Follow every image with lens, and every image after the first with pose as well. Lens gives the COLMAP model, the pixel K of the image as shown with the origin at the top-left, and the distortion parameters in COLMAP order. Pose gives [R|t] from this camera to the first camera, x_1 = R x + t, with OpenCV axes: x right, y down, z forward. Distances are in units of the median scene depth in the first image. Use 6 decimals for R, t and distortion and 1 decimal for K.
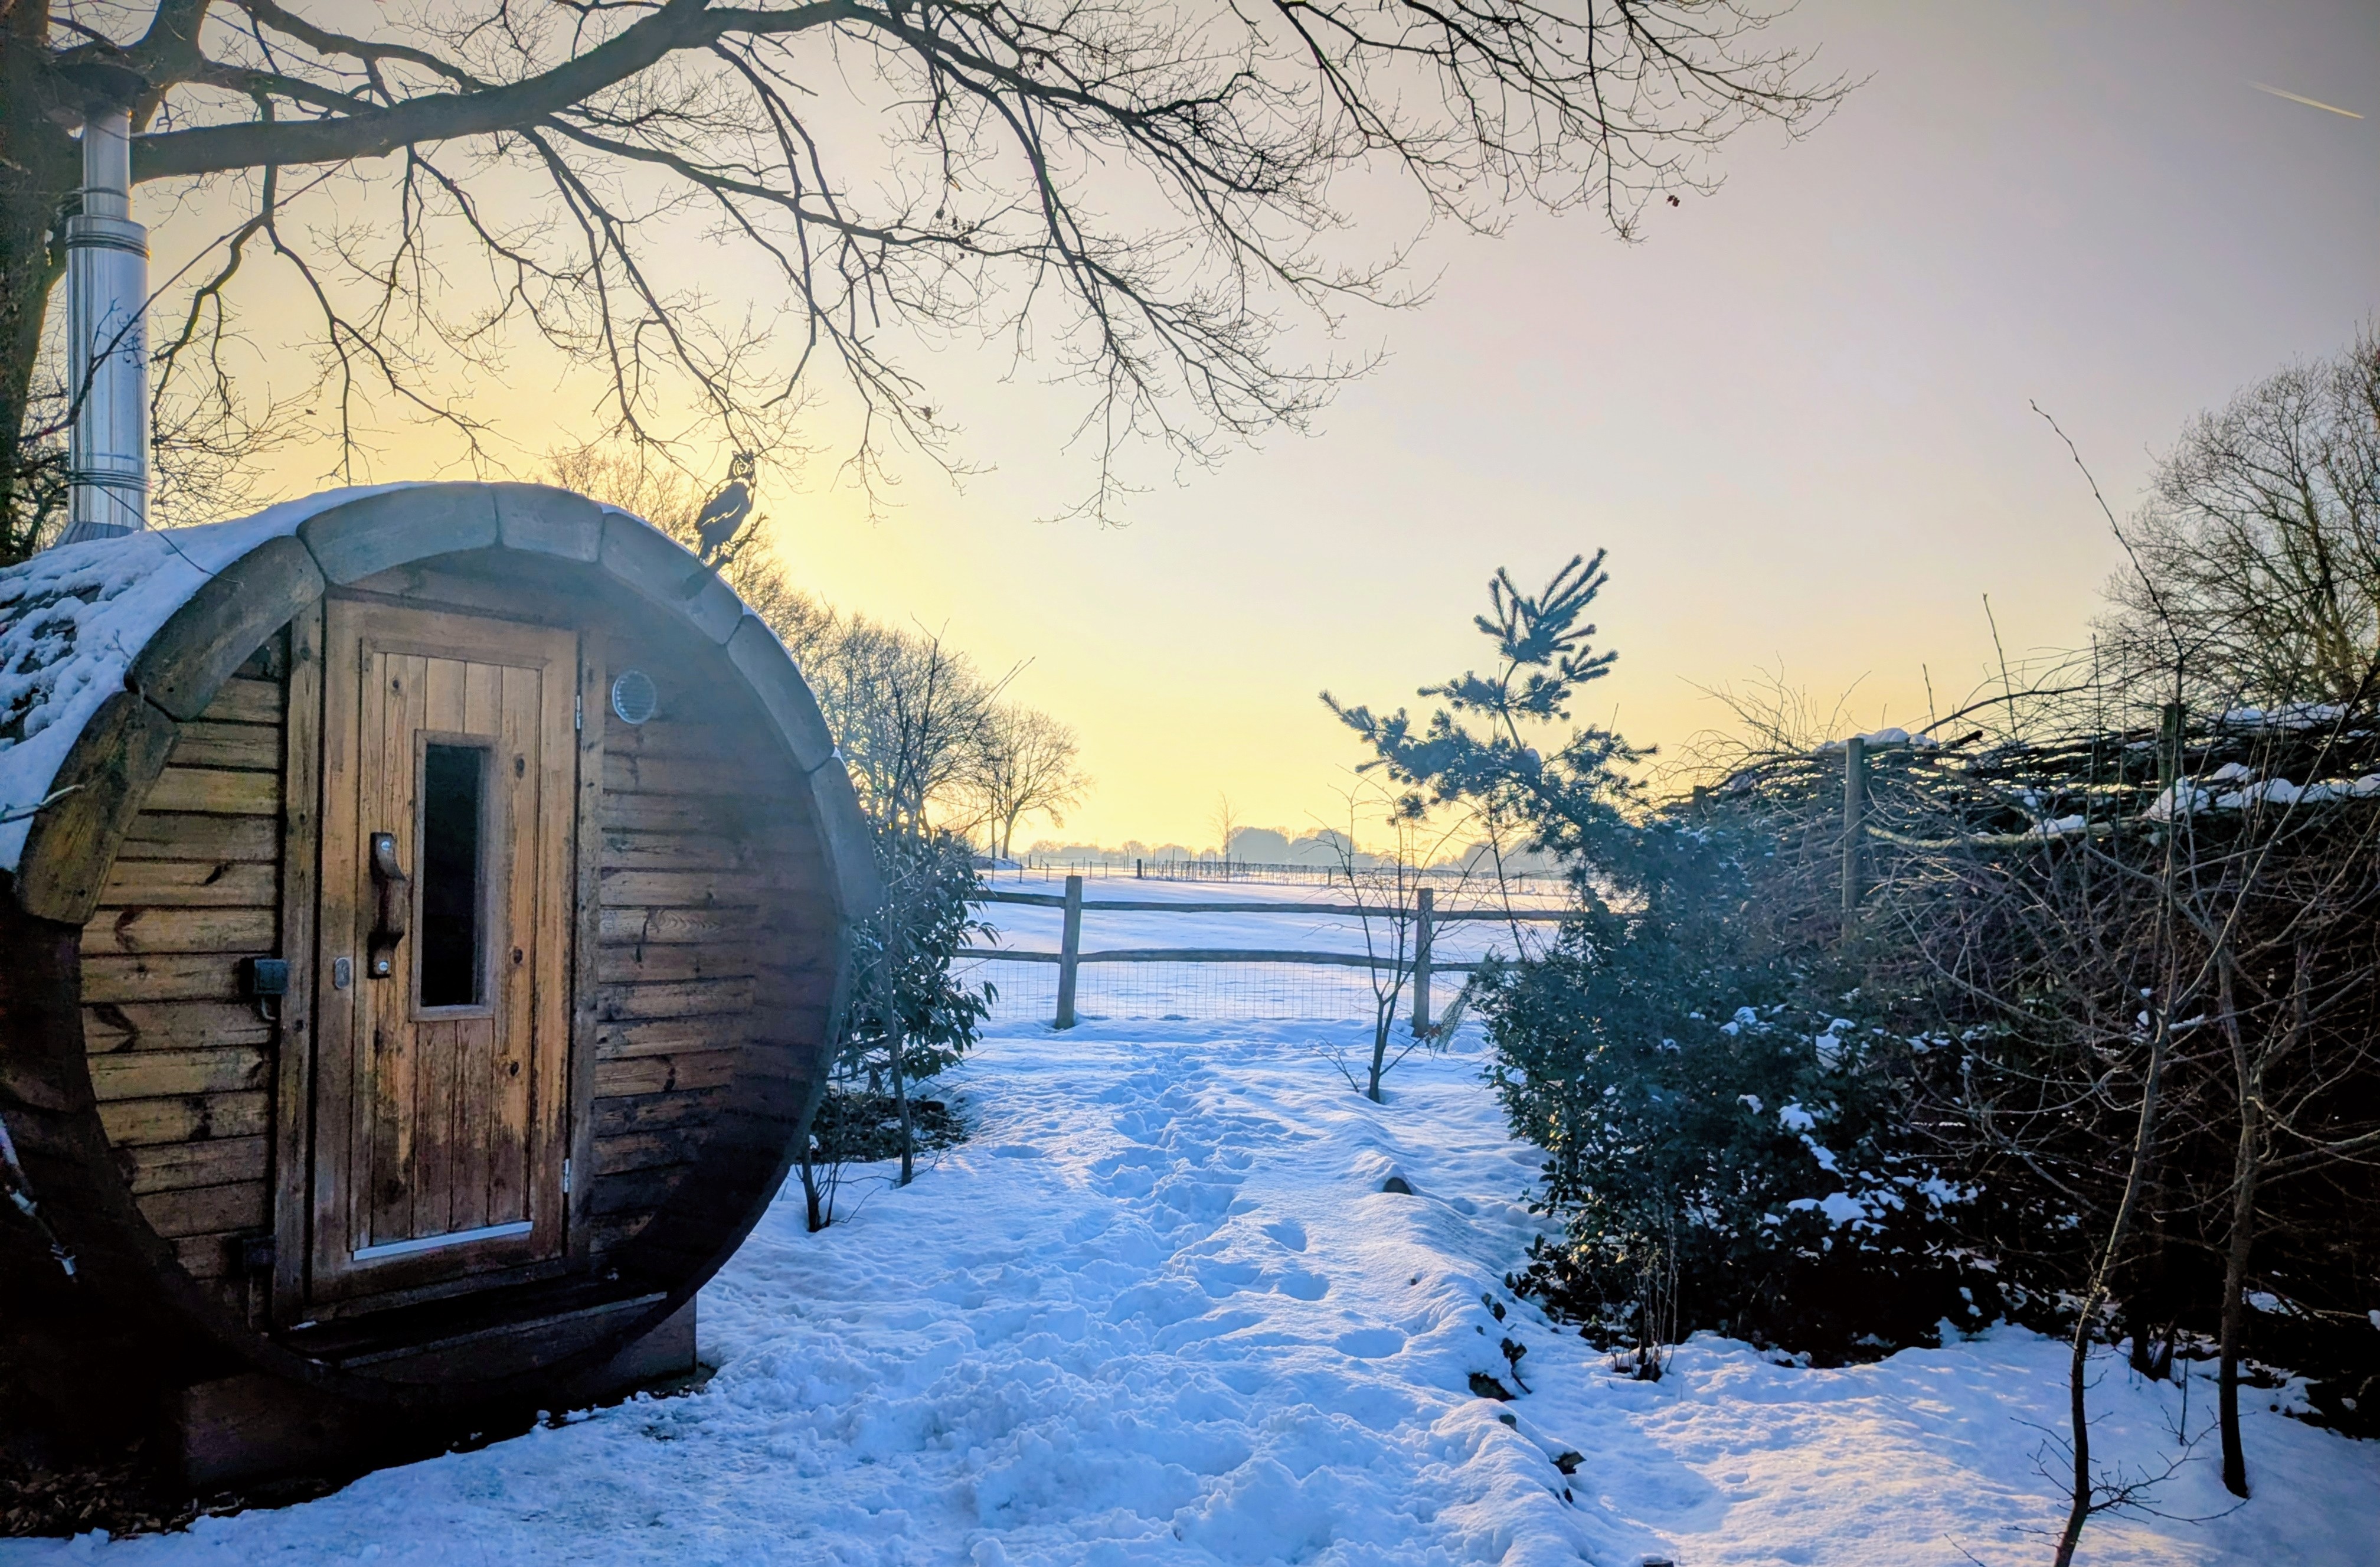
lens RADIAL K [[1827.1, 0, 1112.7], [0, 1827.1, 874.4], [0, 0, 1]] dist [0.088475, -0.003457]
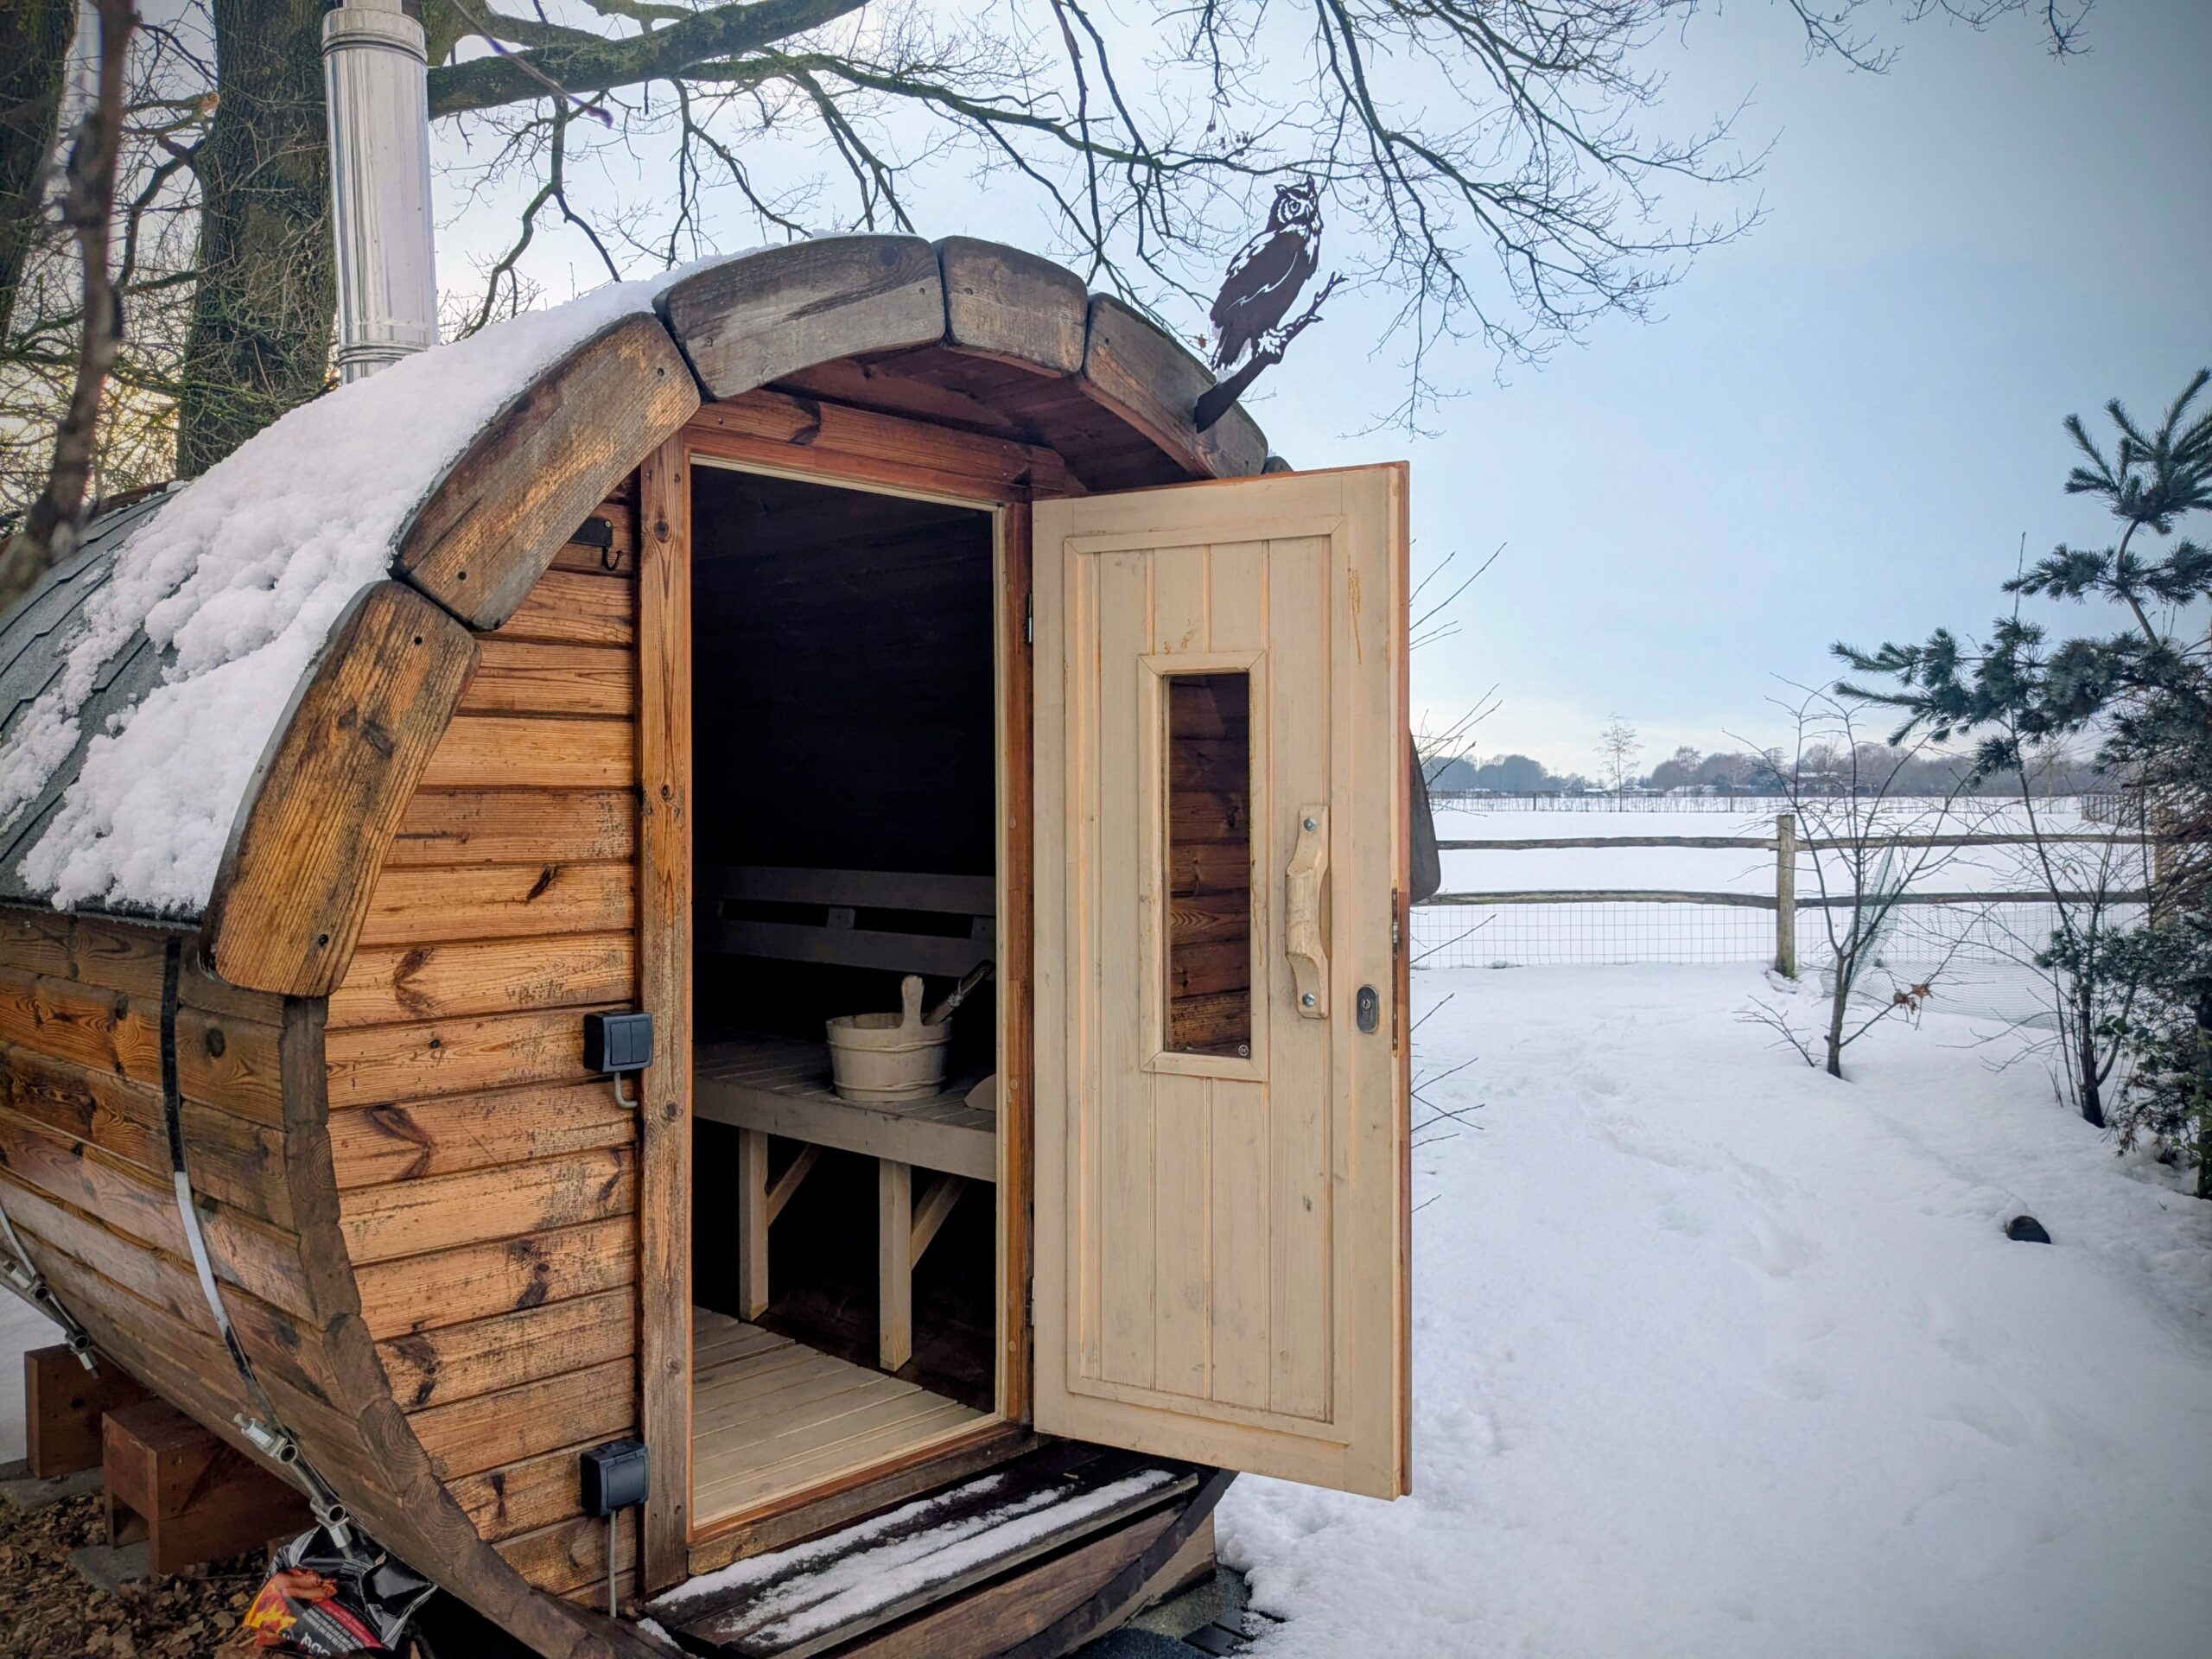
lens RADIAL K [[1737.0, 0, 1105.0], [0, 1737.0, 826.4], [0, 0, 1]] dist [0.116746, 0.000600]
pose [[0.990812, -0.031315, -0.131572, -0.207061], [0.032316, 0.999463, 0.005483, -0.016092], [0.131330, -0.009684, 0.991291, 0.421585]]
